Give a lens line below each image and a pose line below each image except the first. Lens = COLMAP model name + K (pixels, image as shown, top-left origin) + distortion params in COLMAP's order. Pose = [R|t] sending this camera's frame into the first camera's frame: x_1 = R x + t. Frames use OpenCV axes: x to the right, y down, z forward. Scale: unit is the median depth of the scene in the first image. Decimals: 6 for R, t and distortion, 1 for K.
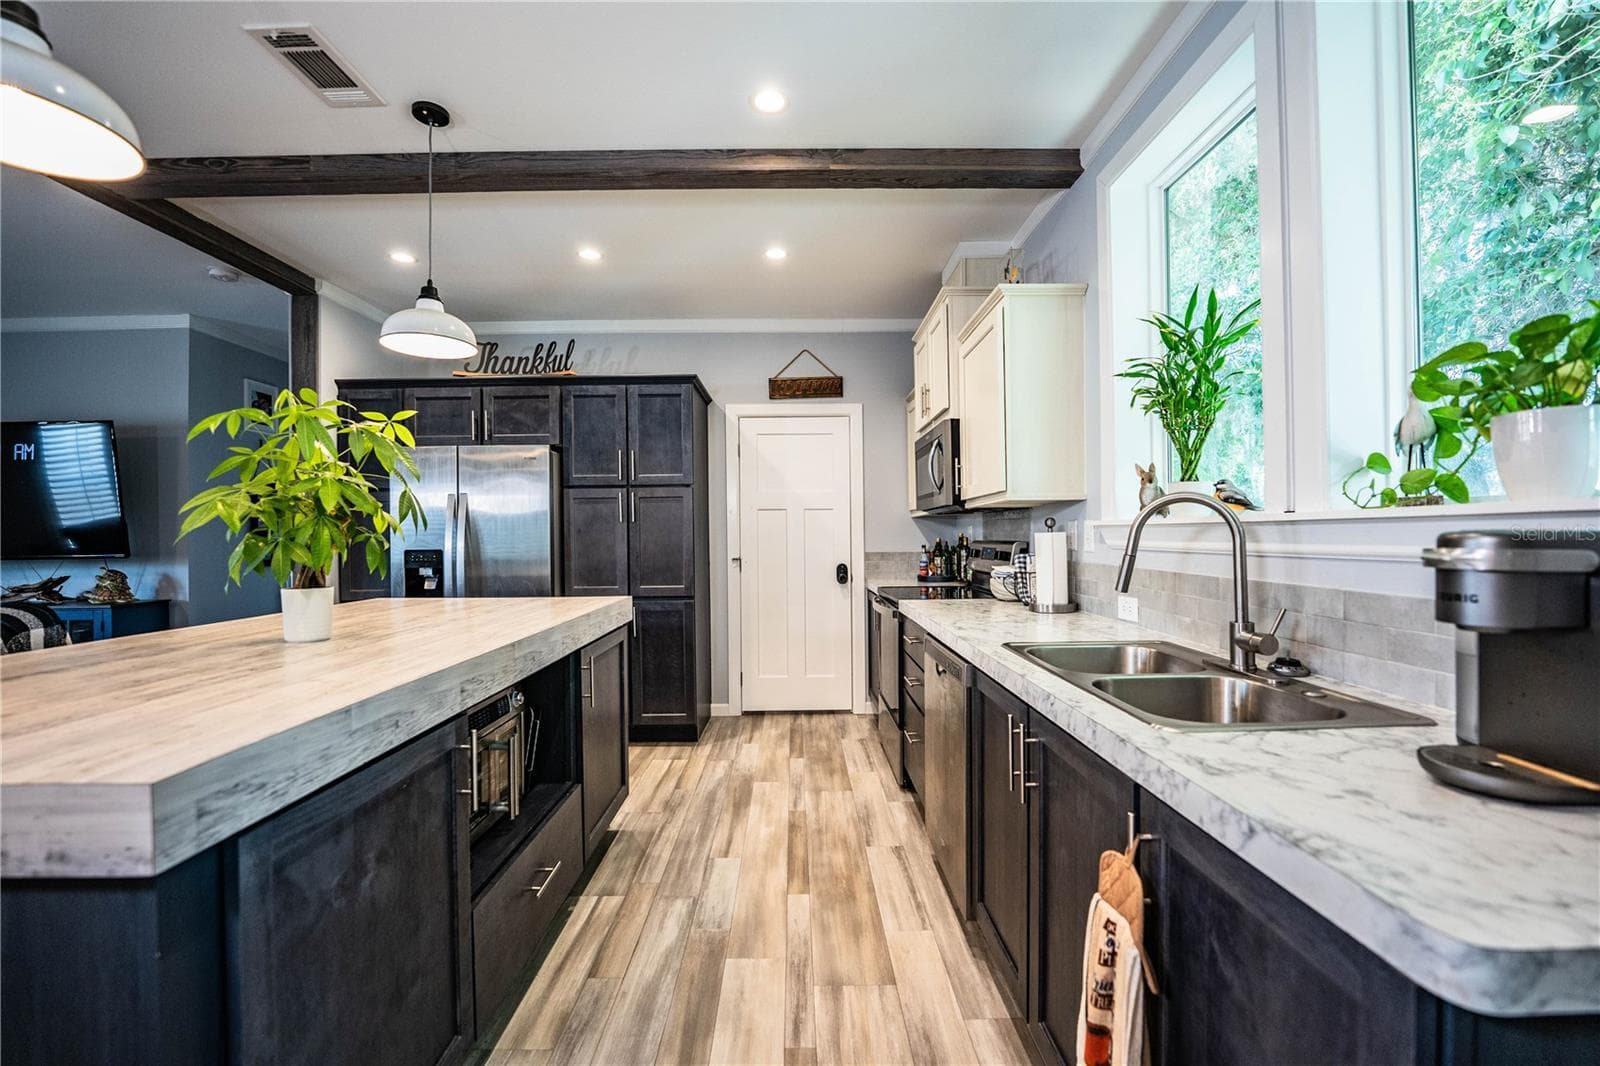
lens RADIAL K [[652.6, 0, 800.9], [0, 652.6, 537.6], [0, 0, 1]] dist [-0.023611, 0.000068]
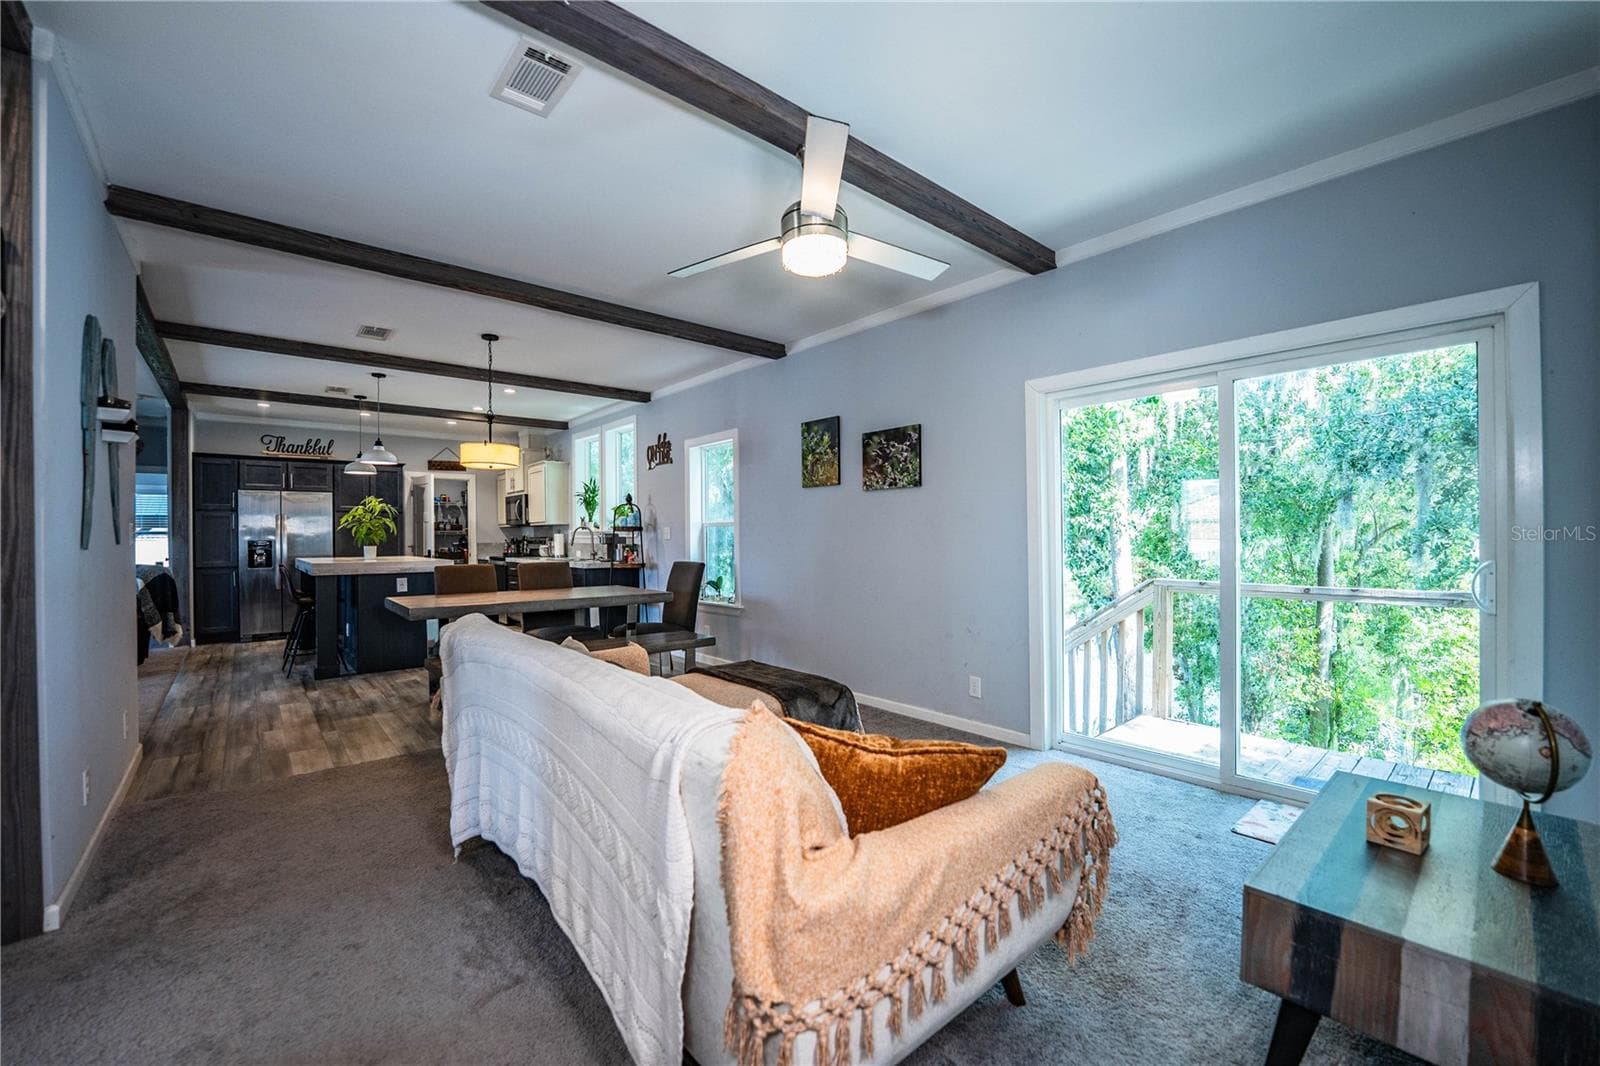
lens RADIAL K [[651.3, 0, 800.4], [0, 651.3, 538.7], [0, 0, 1]] dist [-0.027559, 0.002582]
pose [[0.763686, 0.002282, 0.645583, -0.612294], [0.001062, 0.999988, -0.004790, 0.025403], [-0.645586, 0.004344, 0.763675, -1.753029]]
